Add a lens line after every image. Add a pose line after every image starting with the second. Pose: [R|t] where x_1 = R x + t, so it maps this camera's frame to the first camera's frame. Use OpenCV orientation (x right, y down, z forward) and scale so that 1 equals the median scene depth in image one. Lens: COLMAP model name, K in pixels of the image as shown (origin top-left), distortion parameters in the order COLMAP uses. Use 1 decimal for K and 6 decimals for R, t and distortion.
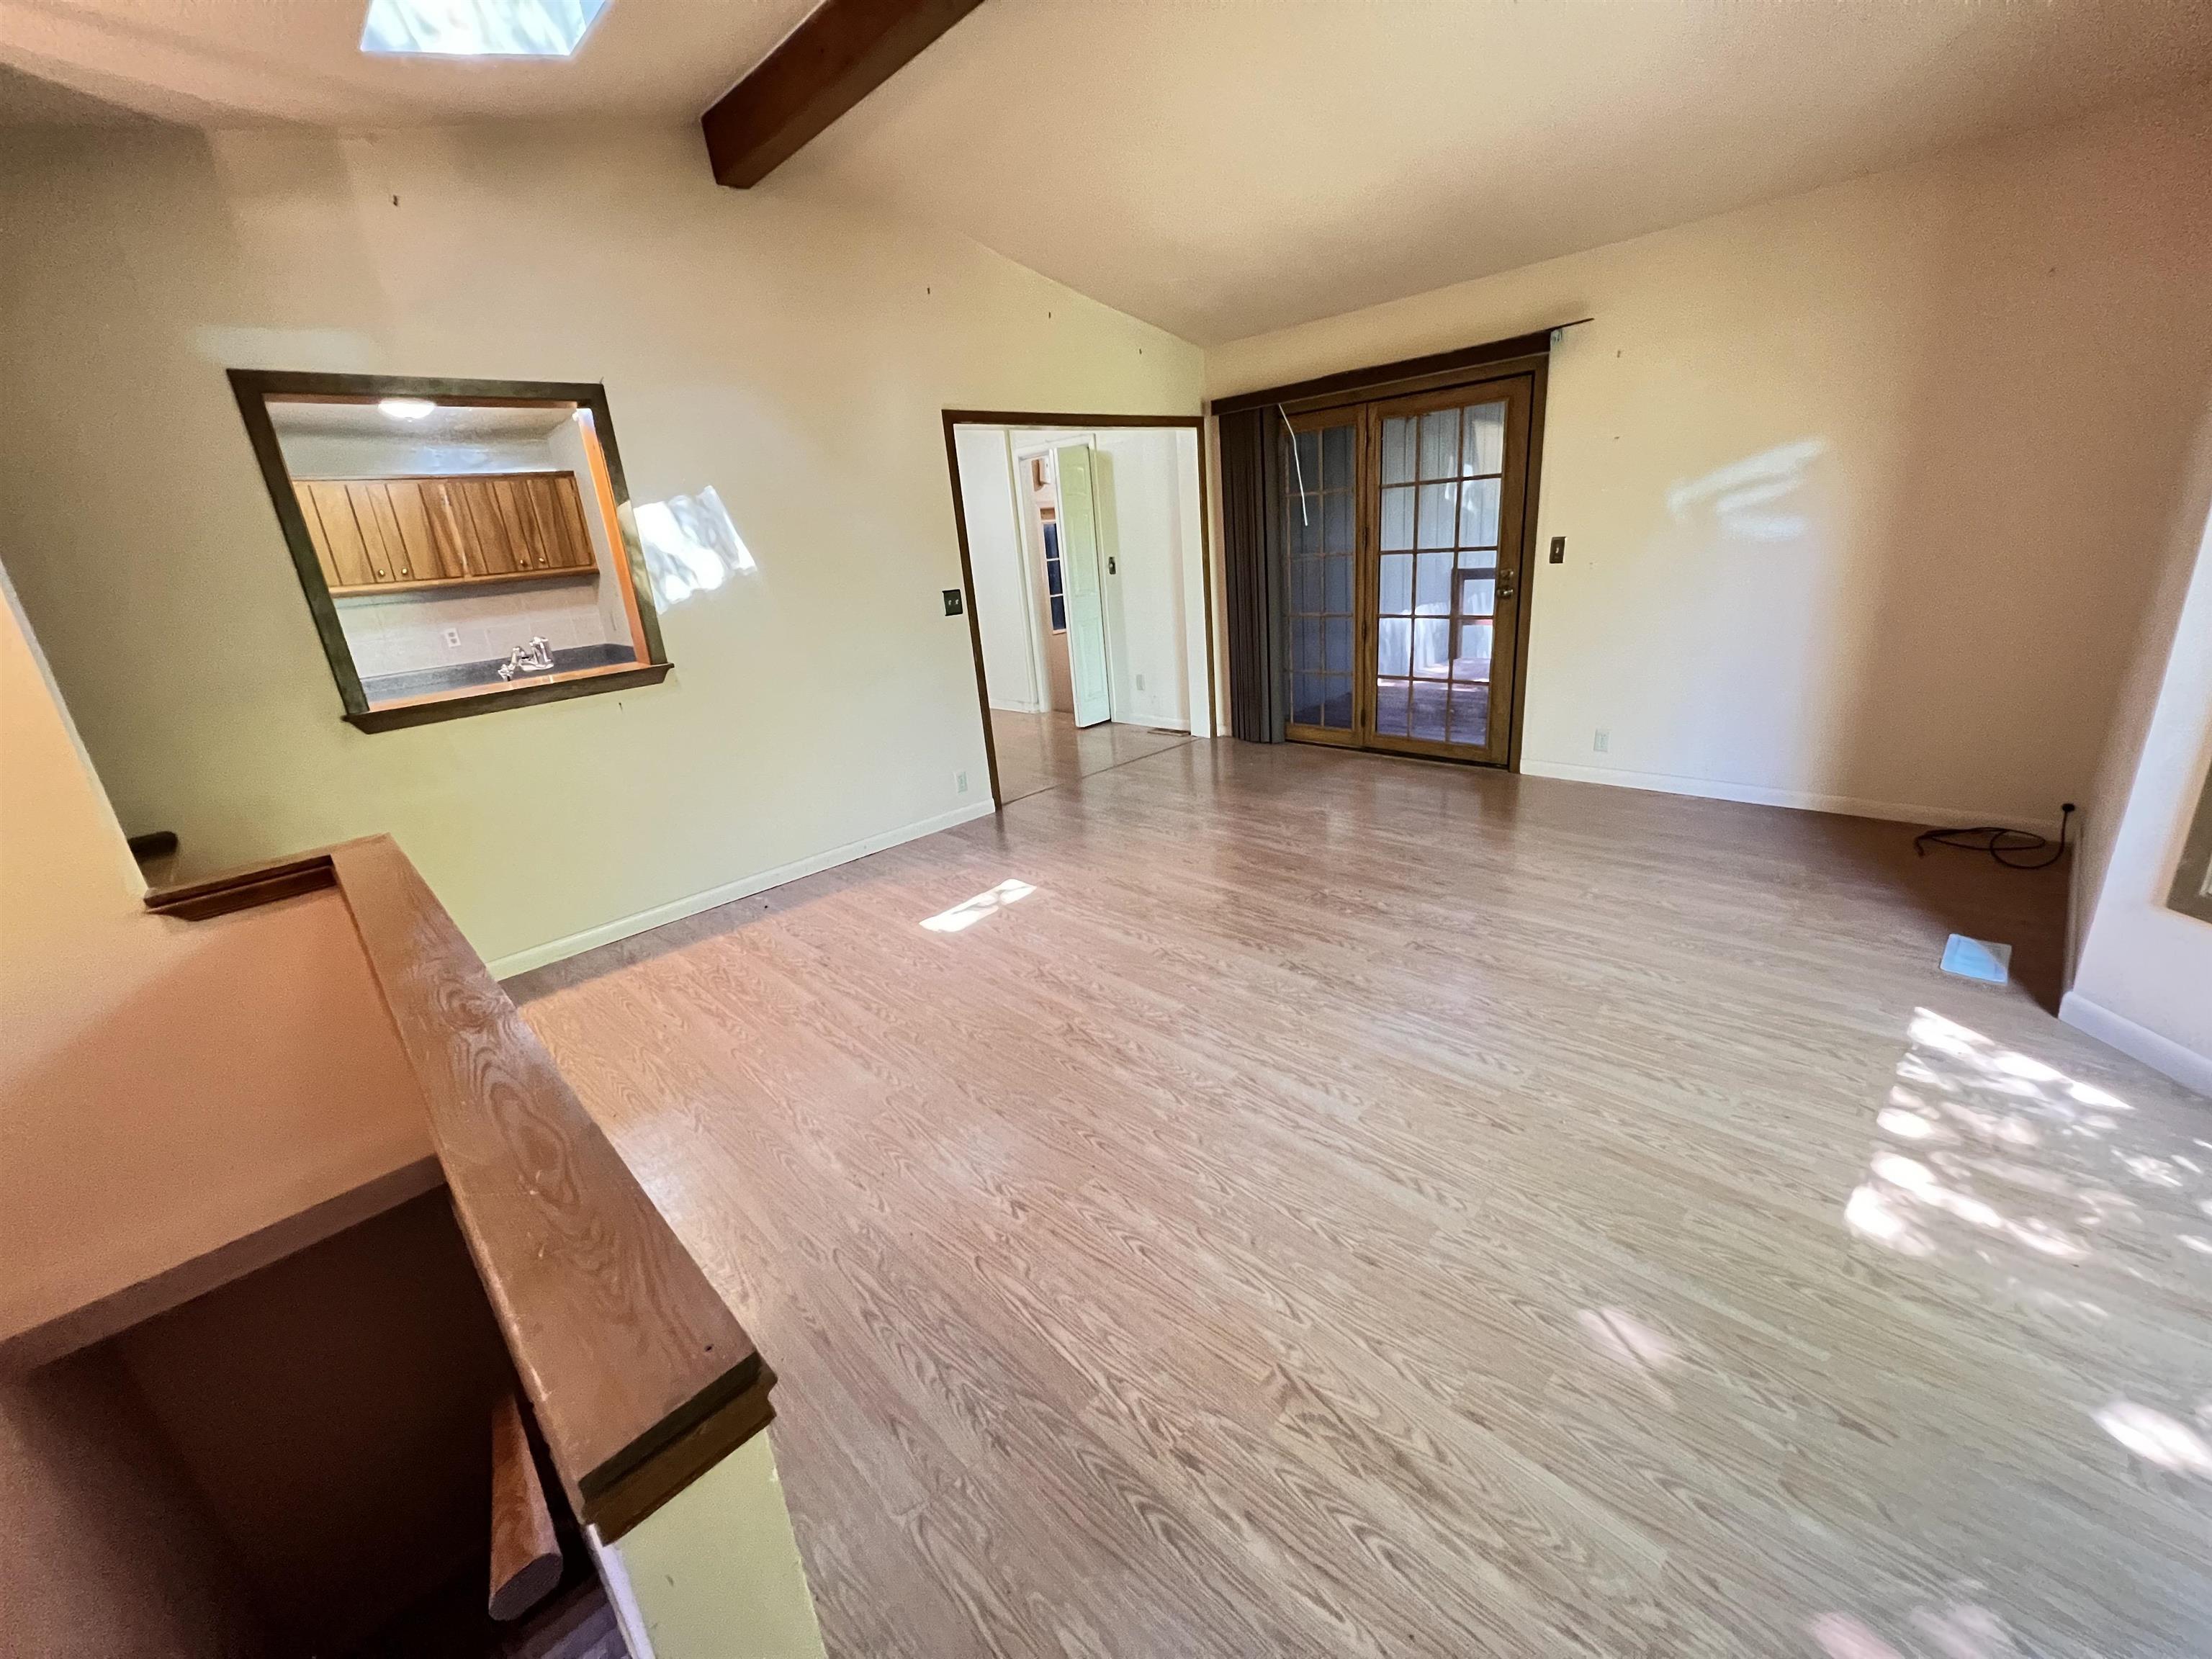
lens RADIAL K [[885.0, 0, 1103.3], [0, 885.0, 823.6], [0, 0, 1]] dist [-0.003861, 0.001217]
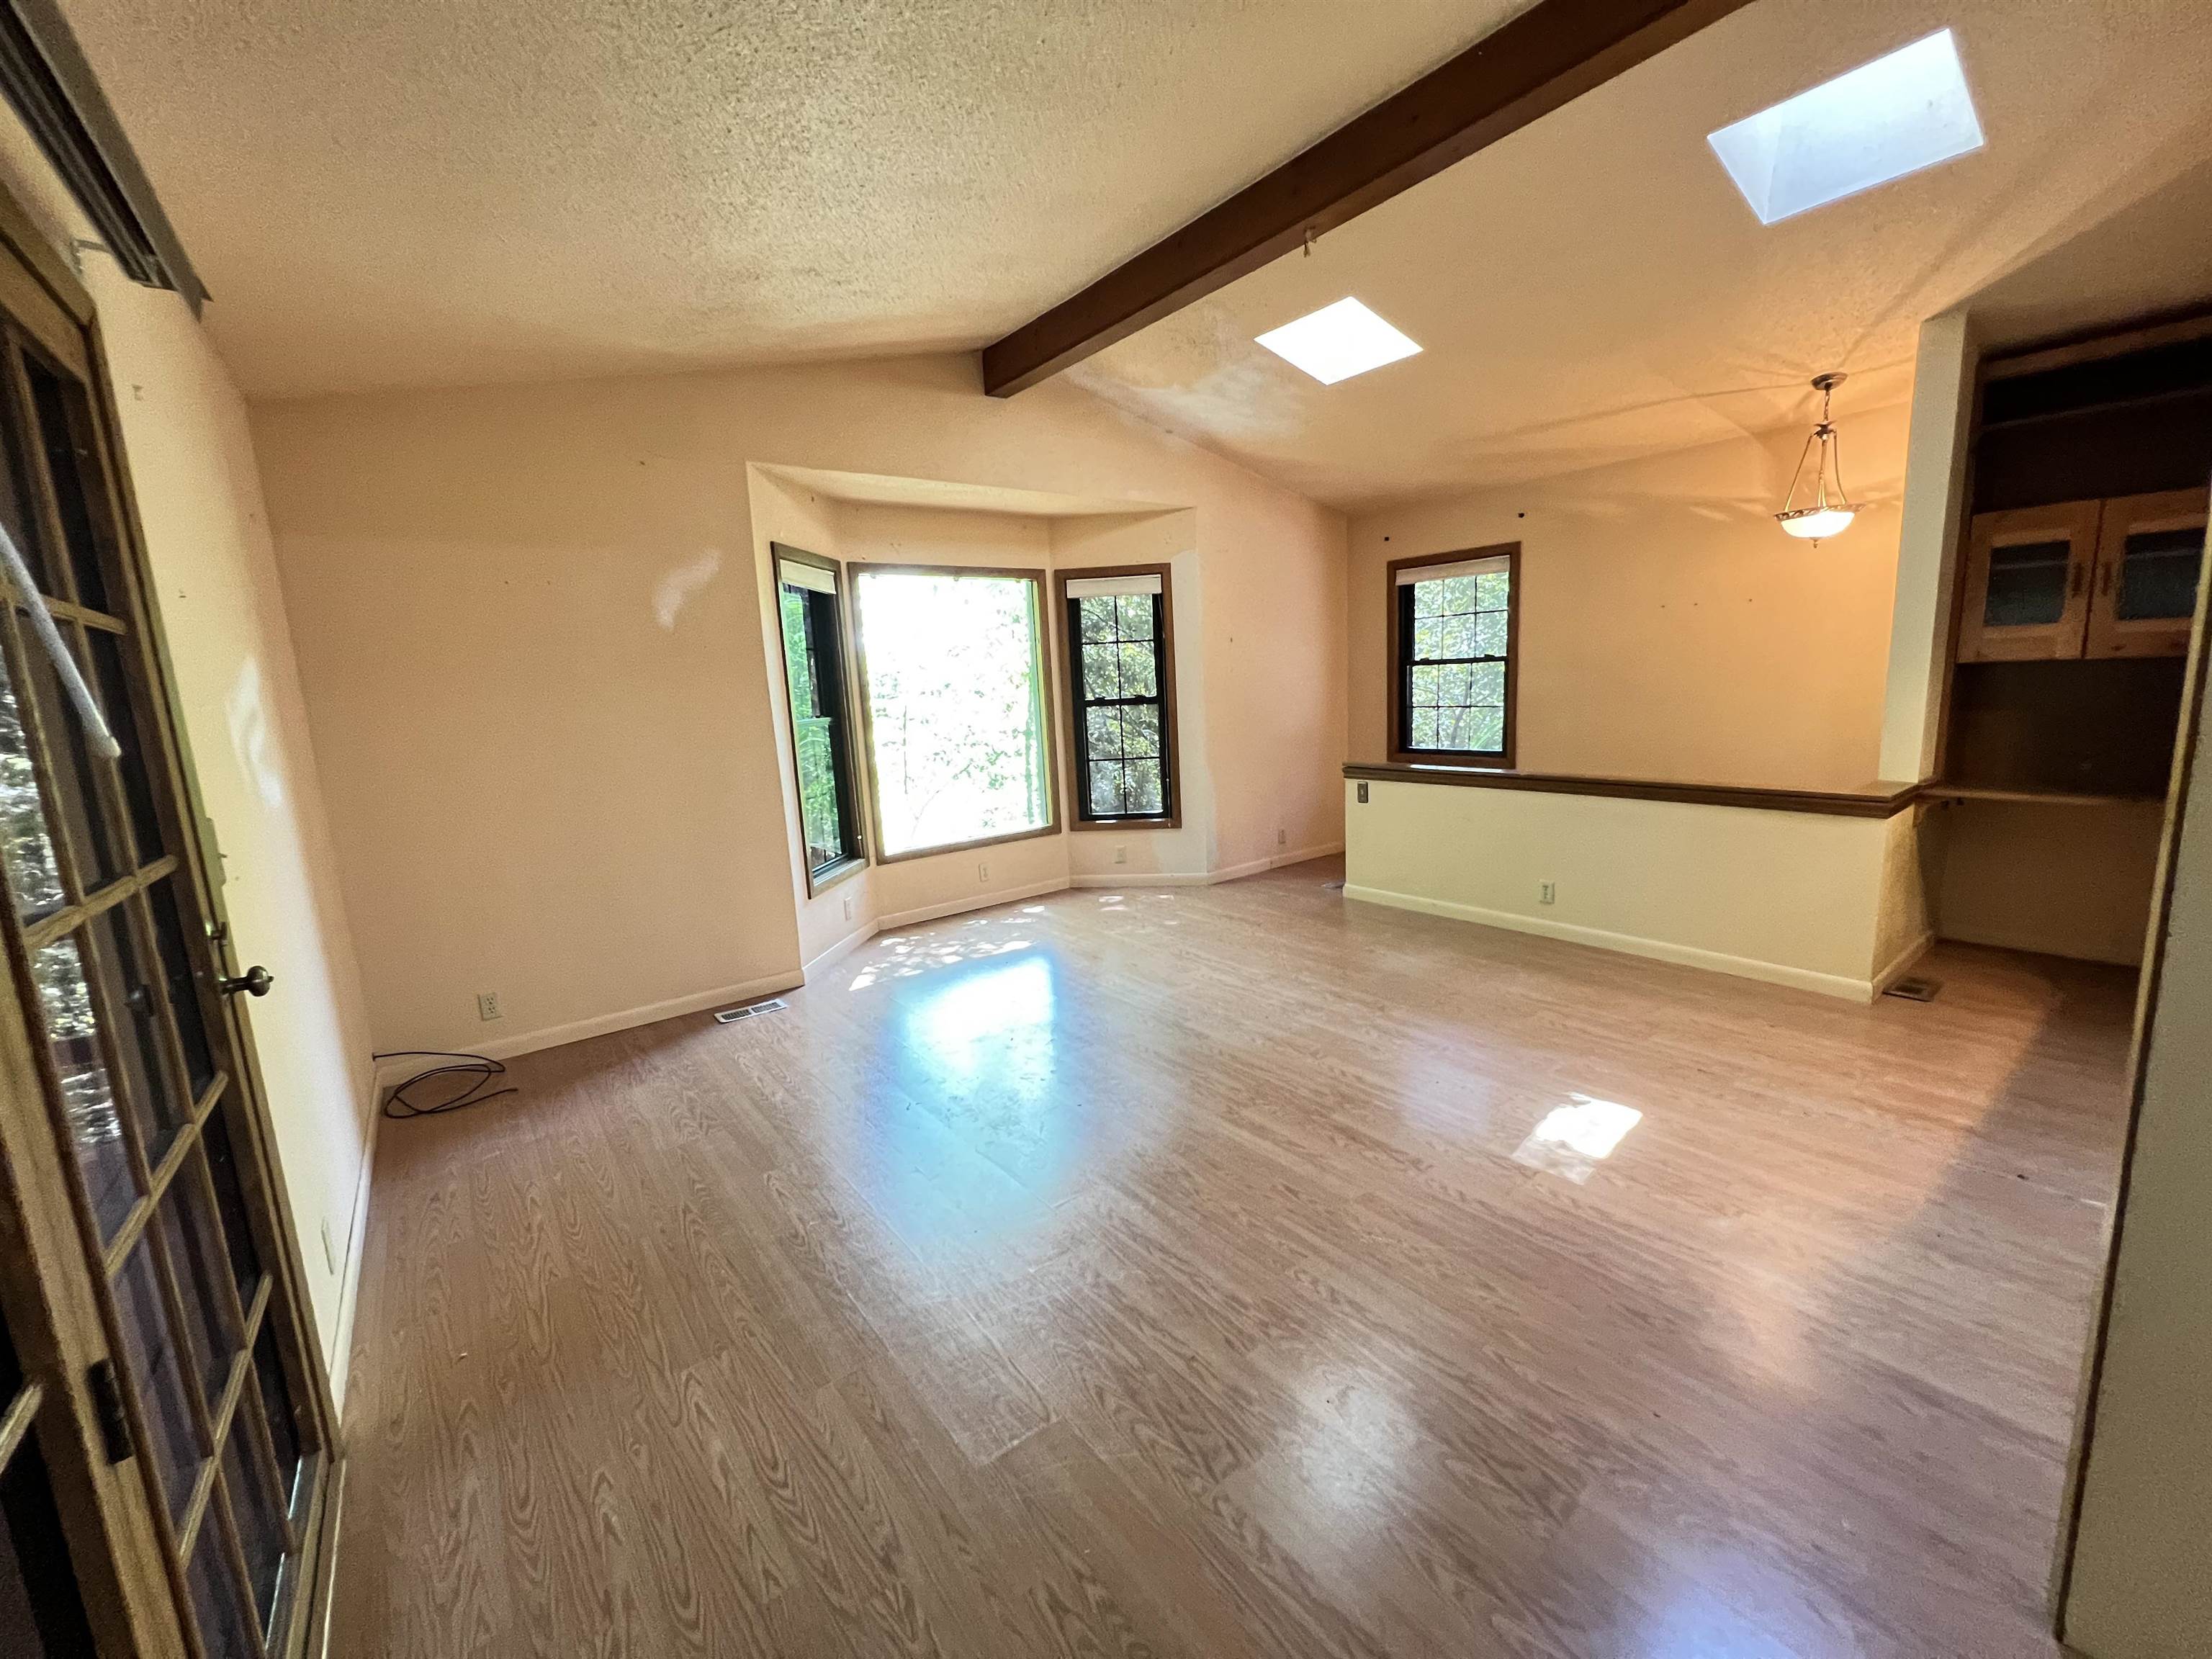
lens RADIAL K [[885.0, 0, 1105.9], [0, 885.0, 817.2], [0, 0, 1]] dist [-0.003861, 0.001217]
pose [[-0.984456, 0.113576, 0.133963, 0.139581], [0.162647, 0.877378, 0.451390, -0.602561], [-0.066269, 0.466163, -0.882214, 1.813324]]
